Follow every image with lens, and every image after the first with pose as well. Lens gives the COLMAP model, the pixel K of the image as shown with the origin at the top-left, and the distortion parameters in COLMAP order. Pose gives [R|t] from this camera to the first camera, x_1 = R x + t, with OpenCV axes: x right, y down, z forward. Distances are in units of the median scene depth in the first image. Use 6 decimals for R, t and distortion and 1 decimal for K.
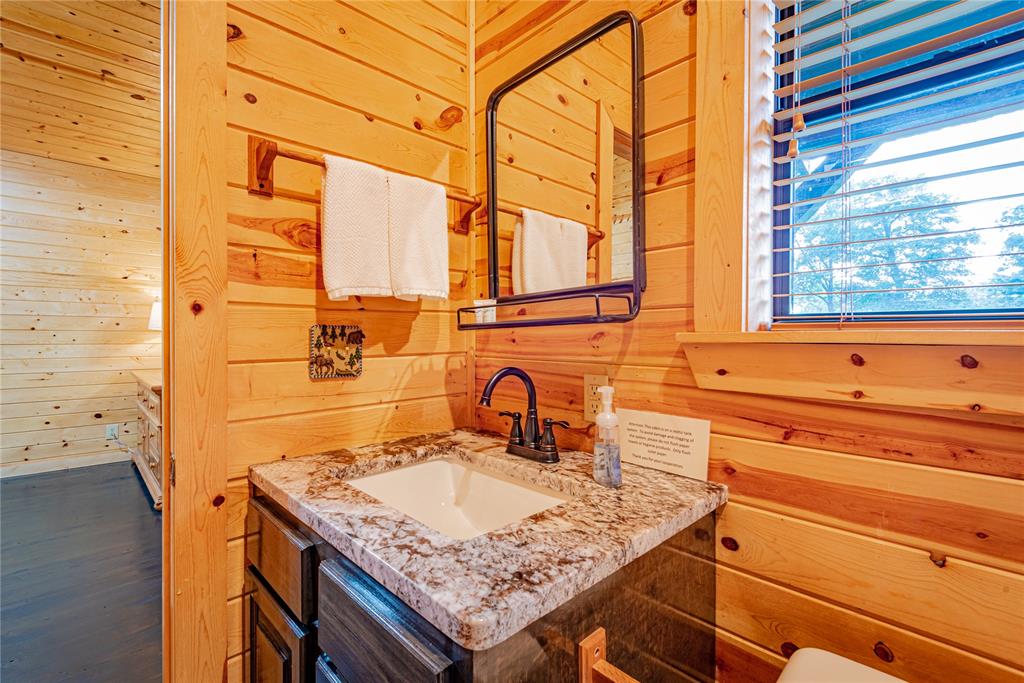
lens RADIAL K [[458.4, 0, 514.9], [0, 458.4, 344.8], [0, 0, 1]] dist [0.003821, -0.003308]
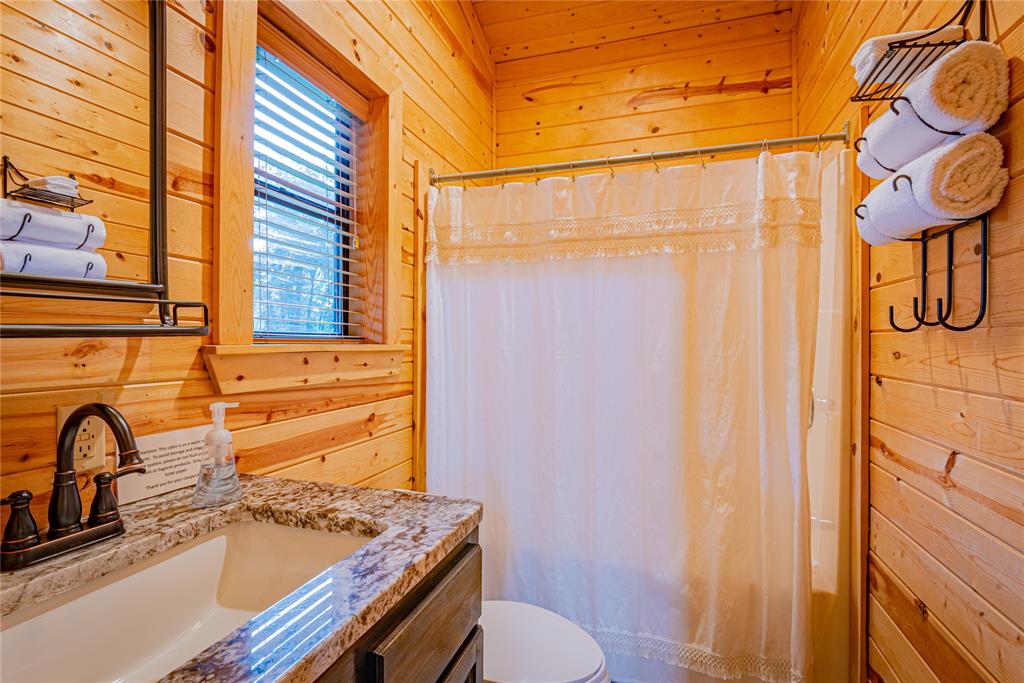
lens RADIAL K [[495.6, 0, 511.8], [0, 495.6, 339.6], [0, 0, 1]] dist [0.001561, 0.000220]
pose [[-0.473920, -0.003005, 0.880563, -1.225175], [0.006068, 0.999959, 0.006679, -0.054150], [-0.880547, 0.008508, -0.473882, 1.162664]]
